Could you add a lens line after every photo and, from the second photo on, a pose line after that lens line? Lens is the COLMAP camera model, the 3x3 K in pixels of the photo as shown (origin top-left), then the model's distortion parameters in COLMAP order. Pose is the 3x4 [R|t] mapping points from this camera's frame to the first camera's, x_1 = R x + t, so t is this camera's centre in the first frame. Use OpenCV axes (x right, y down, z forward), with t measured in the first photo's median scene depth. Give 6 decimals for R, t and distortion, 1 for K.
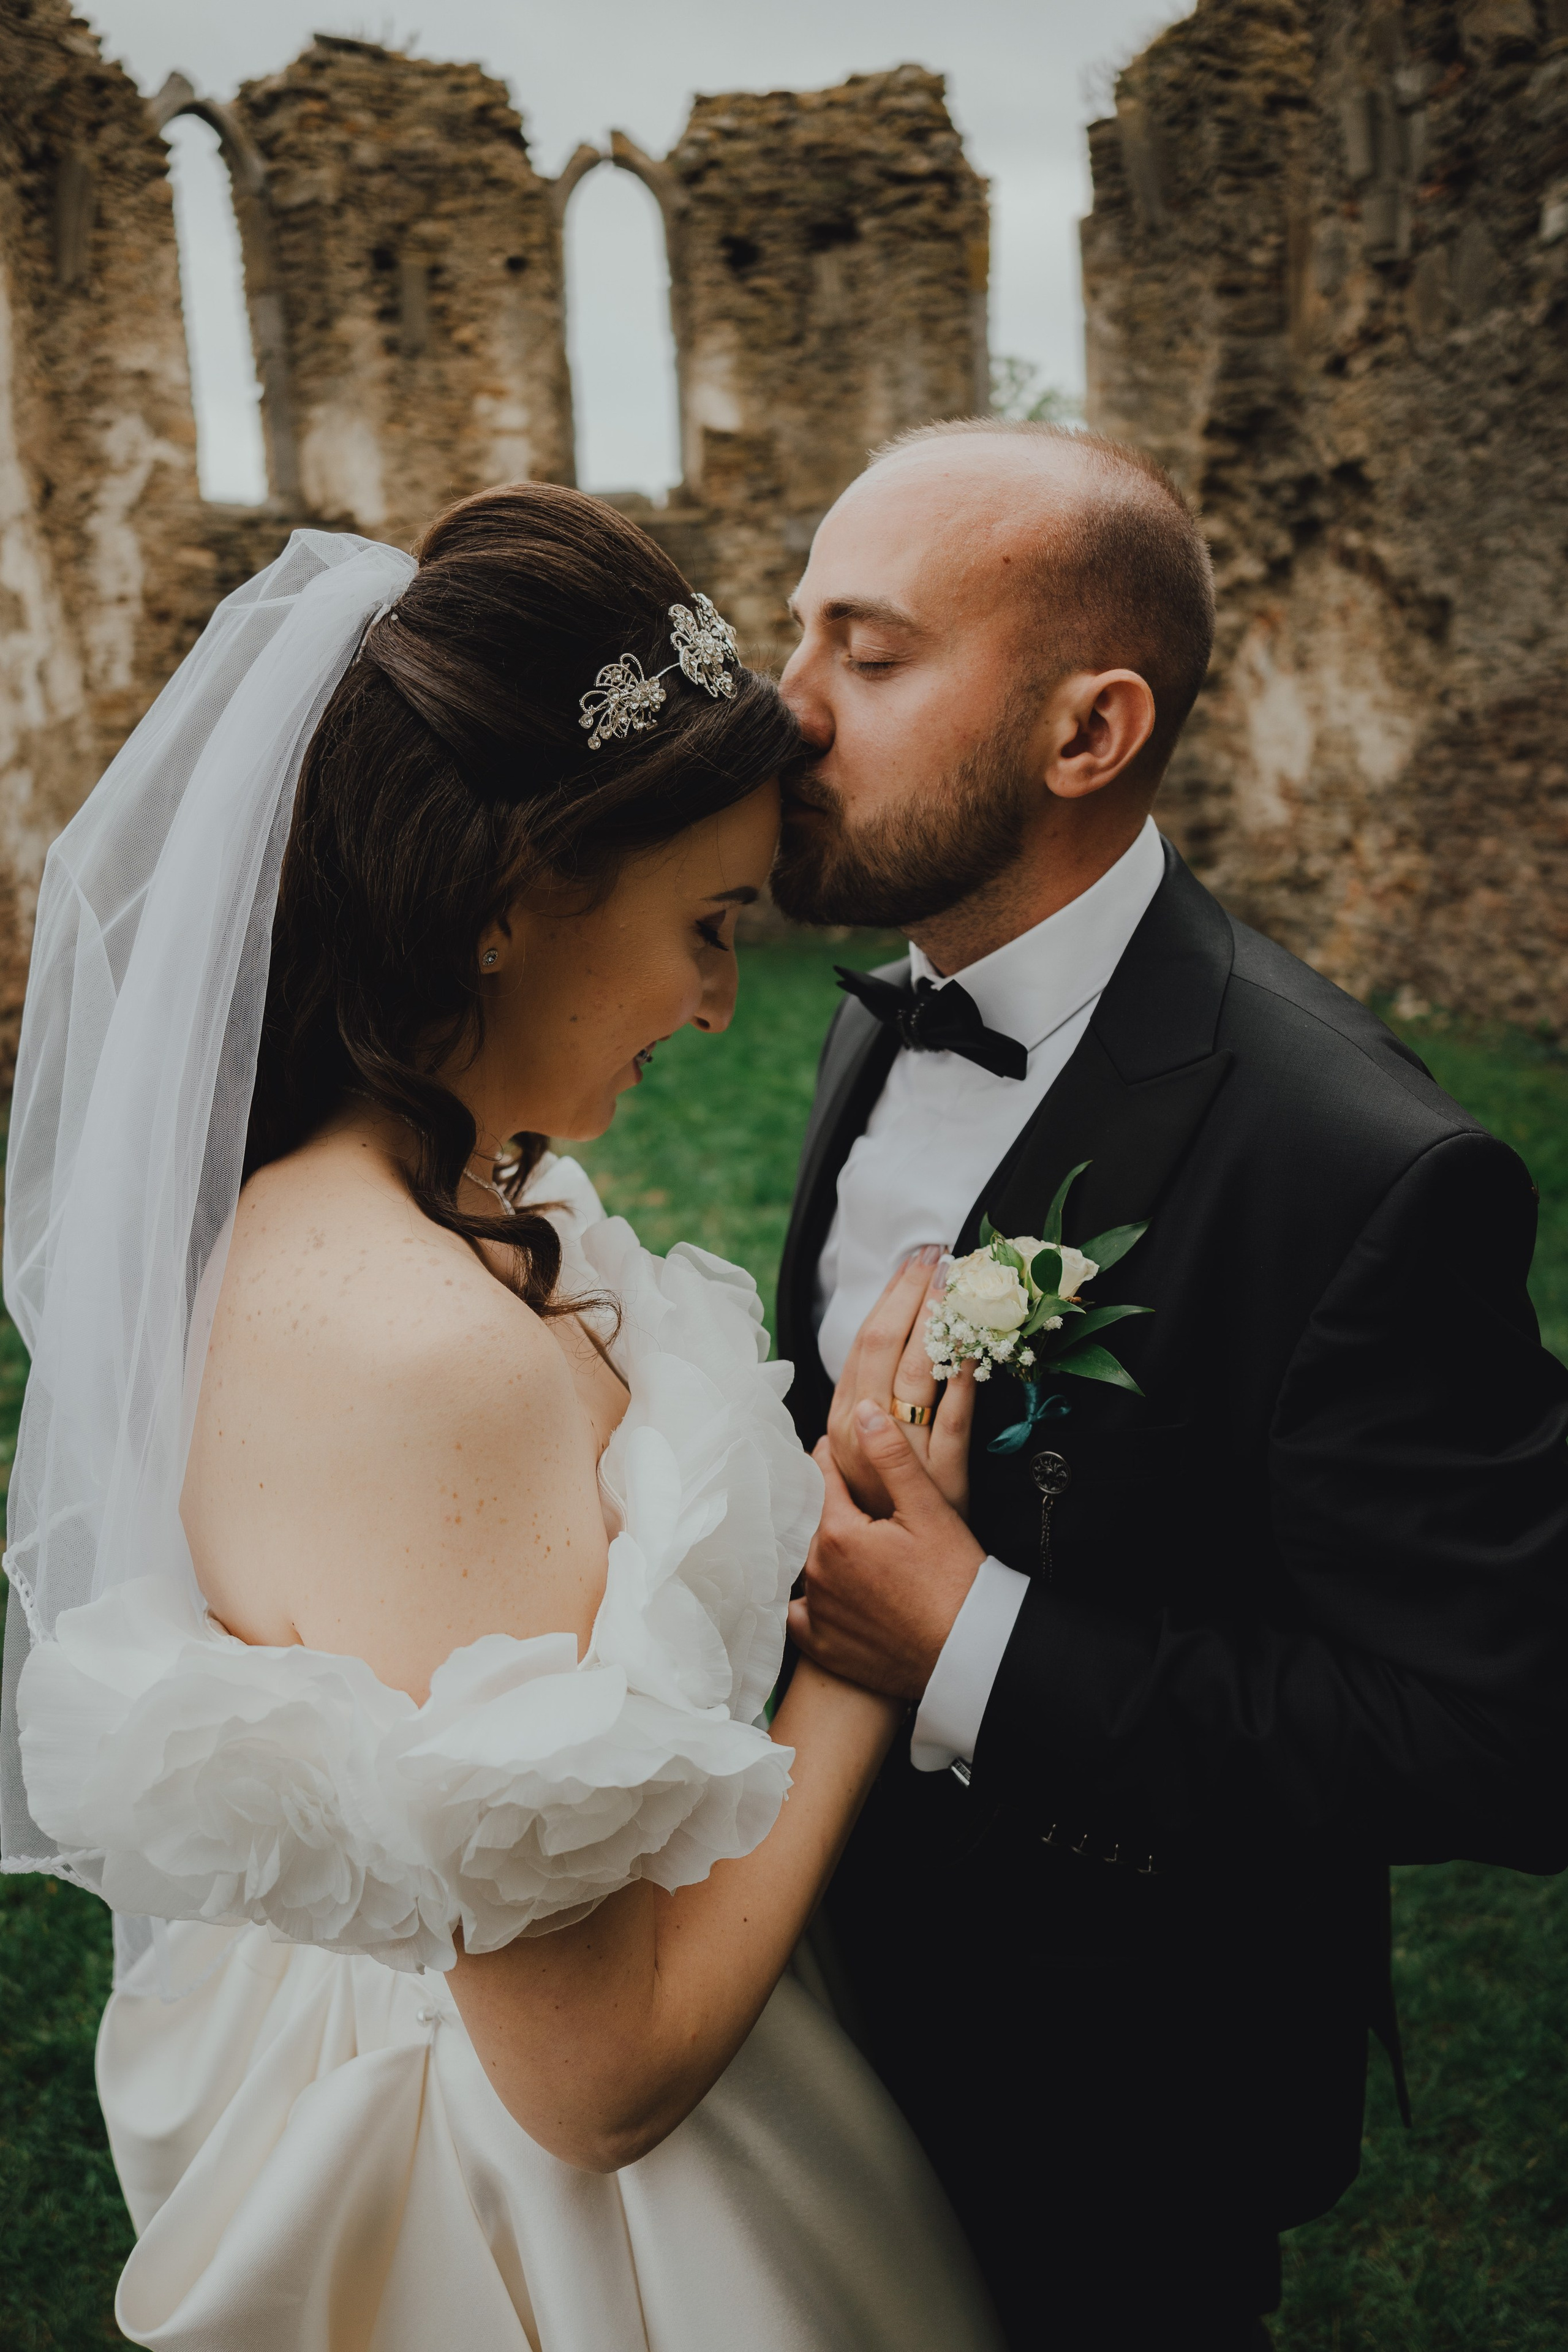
lens RADIAL K [[1550.5, 0, 784.0], [0, 1550.5, 1176.0], [0, 0, 1]] dist [-0.106065, 0.002356]
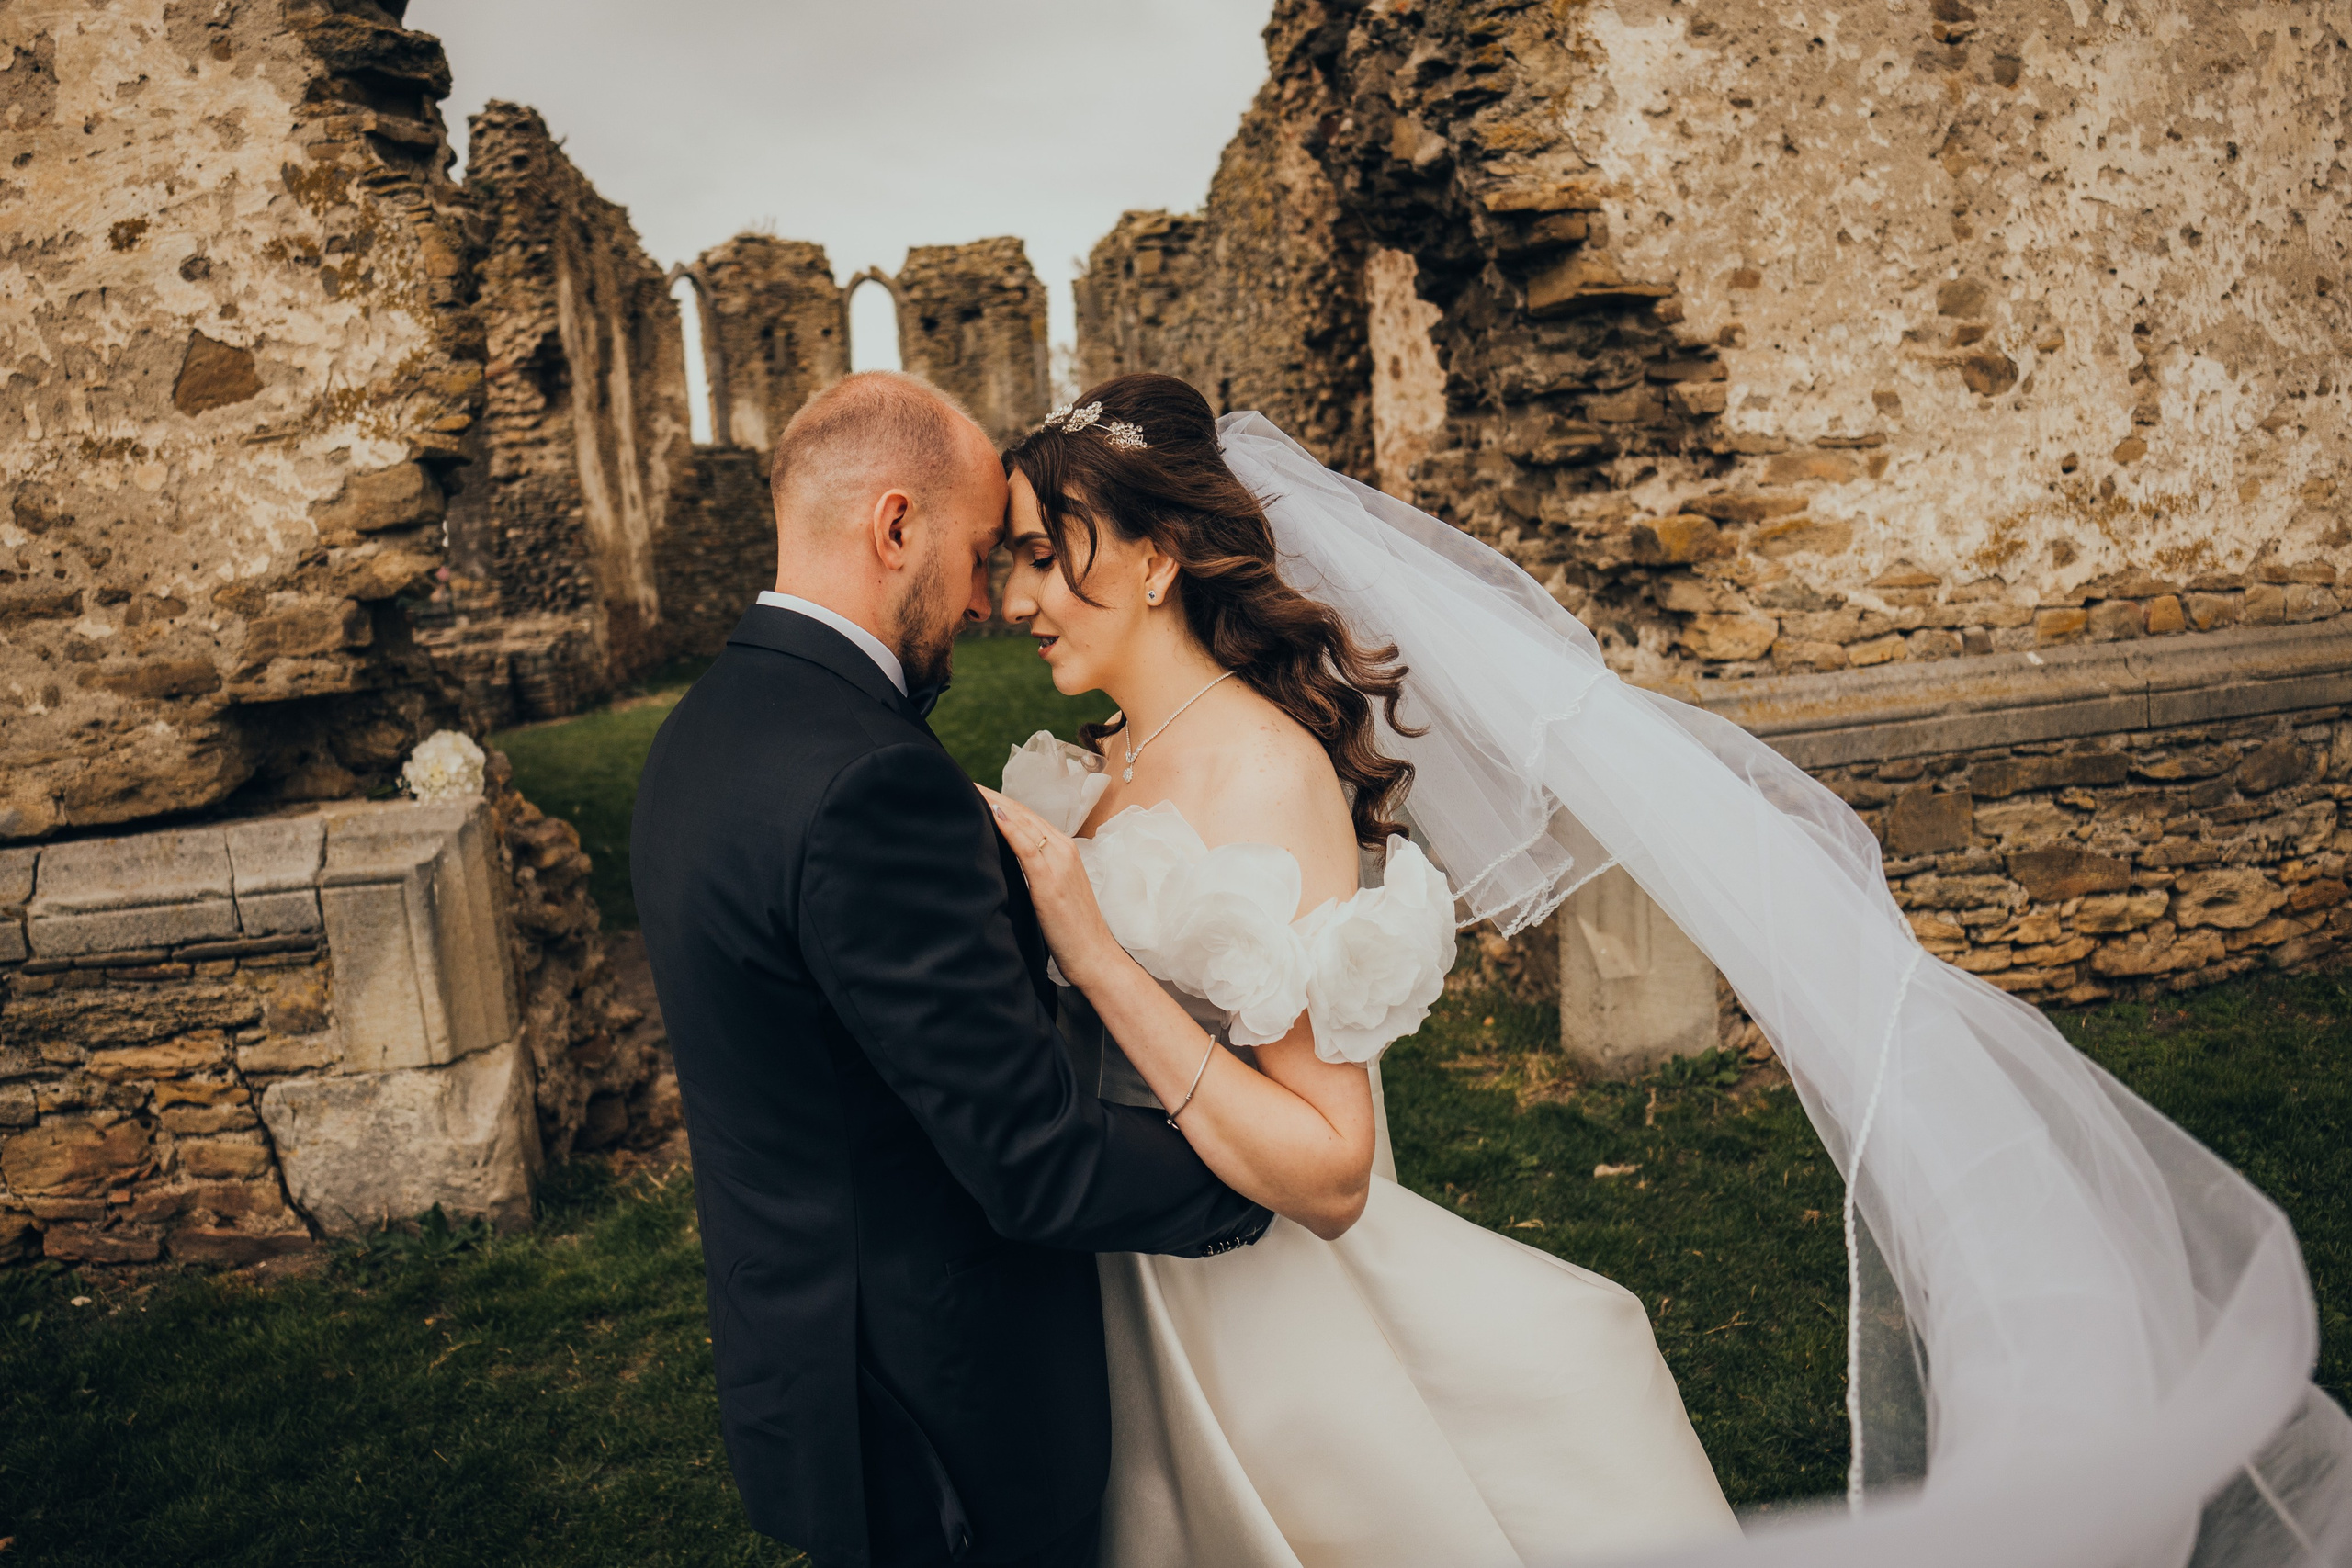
lens RADIAL K [[1550.3, 0, 1176.0], [0, 1550.3, 784.0], [0, 0, 1]] dist [-0.106065, 0.002356]
pose [[0.999098, -0.009976, 0.041277, 0.238195], [0.014246, 0.994426, -0.104466, 0.299761], [-0.040005, 0.104959, 0.993672, -1.207230]]
